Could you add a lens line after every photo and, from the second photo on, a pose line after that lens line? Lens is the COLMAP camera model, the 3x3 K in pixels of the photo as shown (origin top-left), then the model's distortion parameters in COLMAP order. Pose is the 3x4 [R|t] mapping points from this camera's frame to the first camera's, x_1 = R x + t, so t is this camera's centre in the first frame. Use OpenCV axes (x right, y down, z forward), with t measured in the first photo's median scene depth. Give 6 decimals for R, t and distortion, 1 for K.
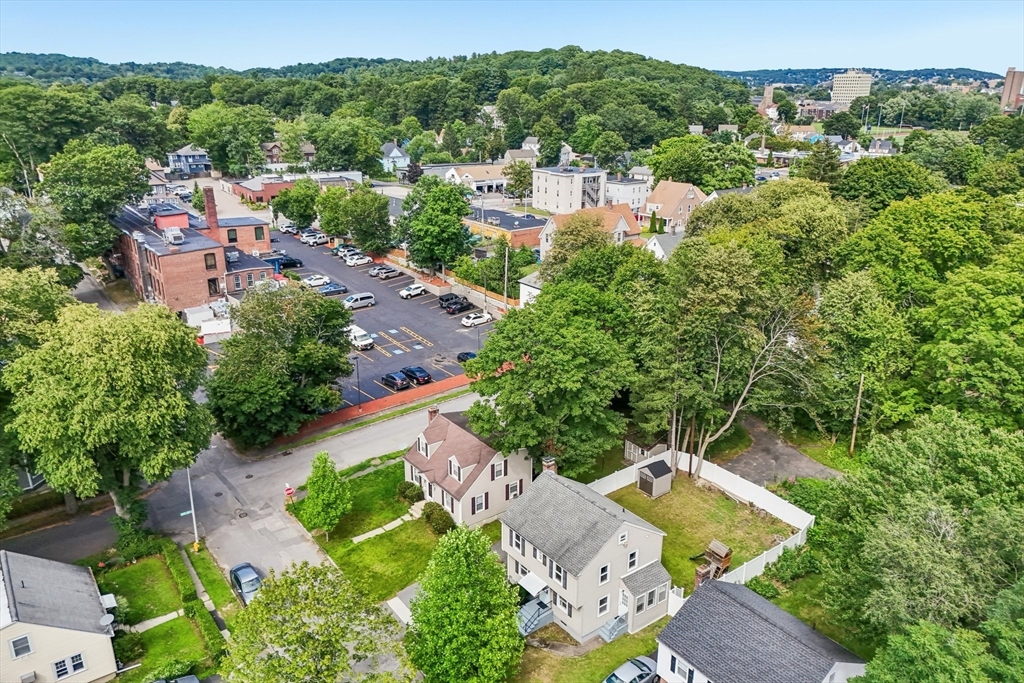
lens RADIAL K [[741.5, 0, 512.0], [0, 741.5, 340.0], [0, 0, 1]] dist [0.003082, 0.000351]
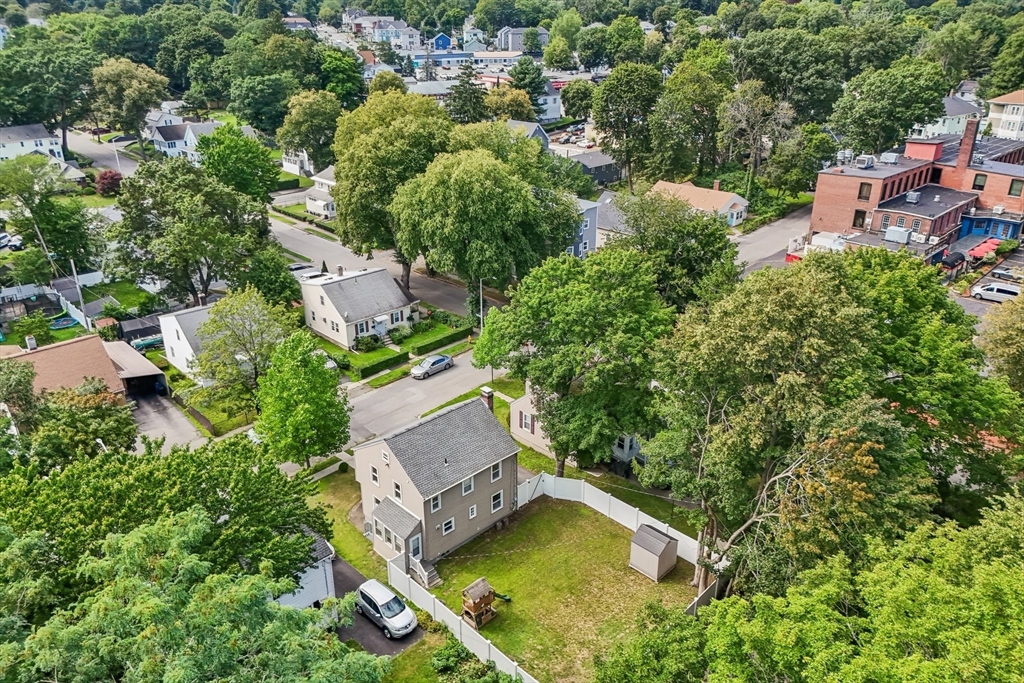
lens RADIAL K [[741.5, 0, 512.5], [0, 741.5, 340.8], [0, 0, 1]] dist [0.003082, 0.000351]
pose [[0.118408, 0.393042, -0.911865, 0.462808], [-0.316363, 0.885402, 0.340555, -0.117400], [0.941219, 0.248156, 0.229183, 0.416633]]
